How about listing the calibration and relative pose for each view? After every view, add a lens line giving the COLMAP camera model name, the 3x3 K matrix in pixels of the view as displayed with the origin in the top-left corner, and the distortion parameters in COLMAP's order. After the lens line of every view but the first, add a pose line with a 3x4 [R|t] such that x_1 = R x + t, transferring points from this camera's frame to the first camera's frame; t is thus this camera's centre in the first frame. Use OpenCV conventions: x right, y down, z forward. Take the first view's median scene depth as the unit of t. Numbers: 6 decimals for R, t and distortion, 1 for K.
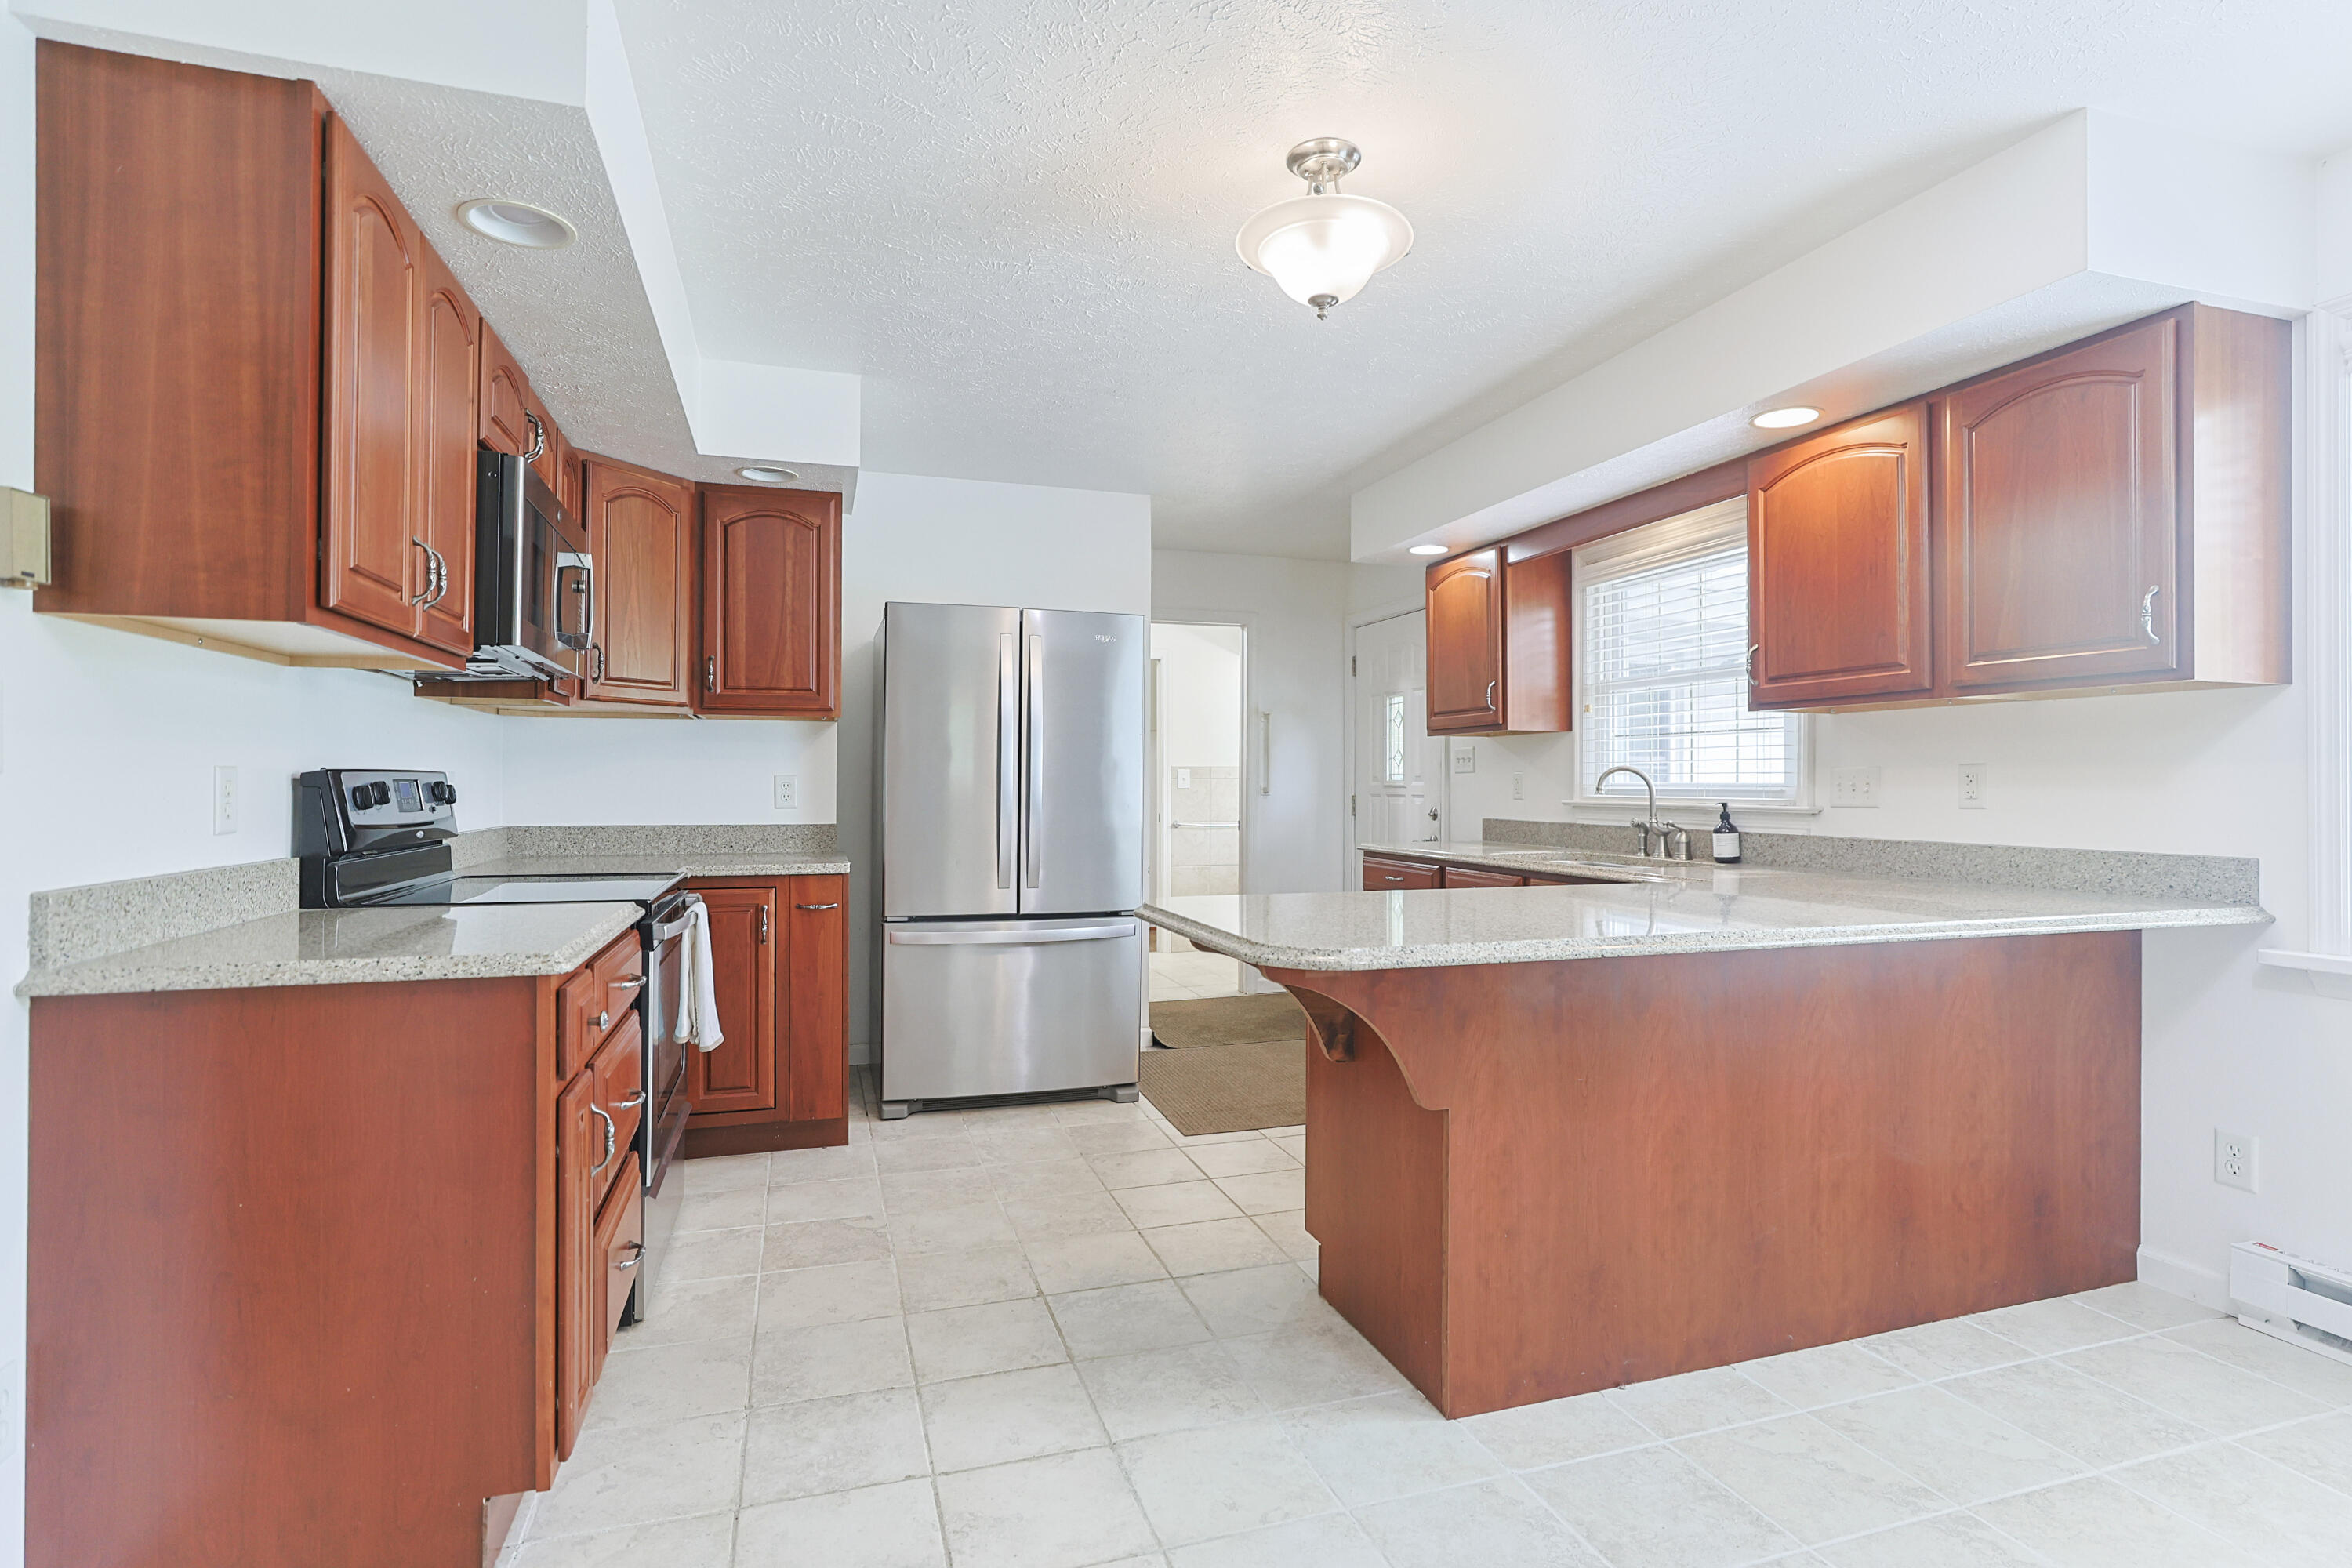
lens RADIAL K [[1134.9, 0, 1183.0], [0, 1134.9, 779.2], [0, 0, 1]] dist [-0.018518, 0.011554]
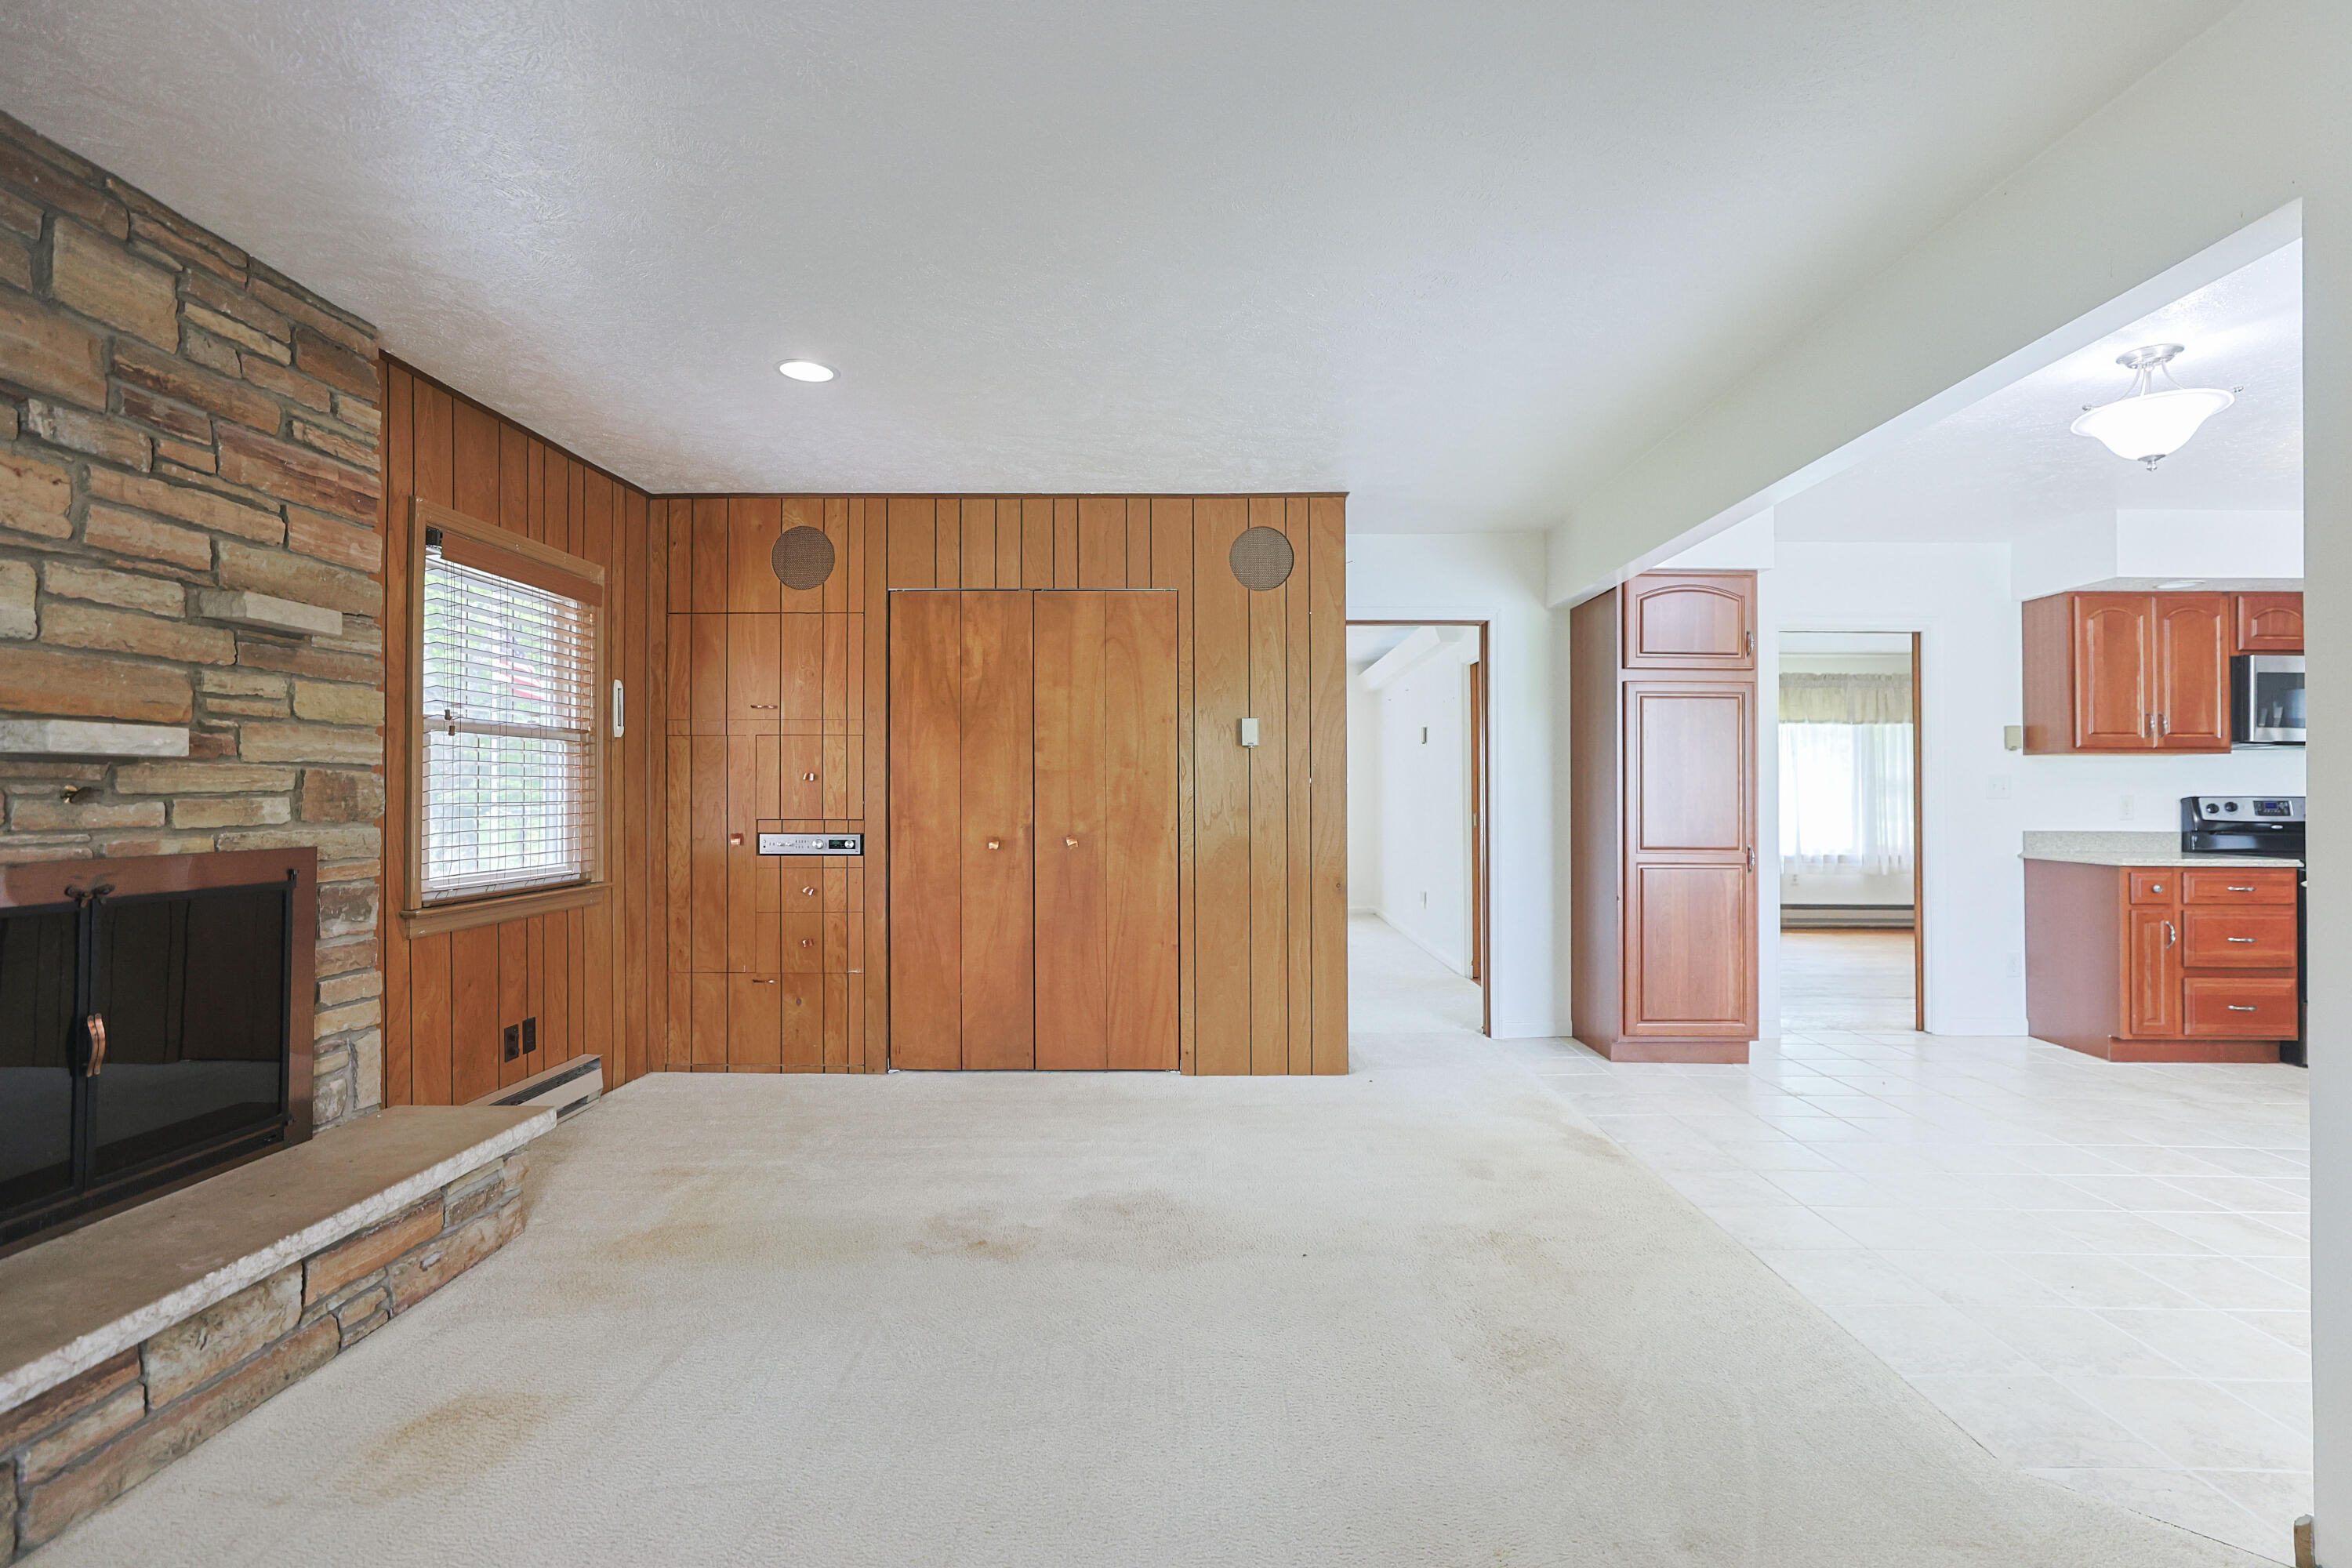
lens RADIAL K [[1134.9, 0, 1193.4], [0, 1134.9, 781.3], [0, 0, 1]] dist [-0.018518, 0.011554]
pose [[-0.327791, -0.019385, -0.944551, 1.323405], [0.001859, 0.999774, -0.021163, 0.004880], [0.944748, -0.008693, -0.327681, -0.142634]]
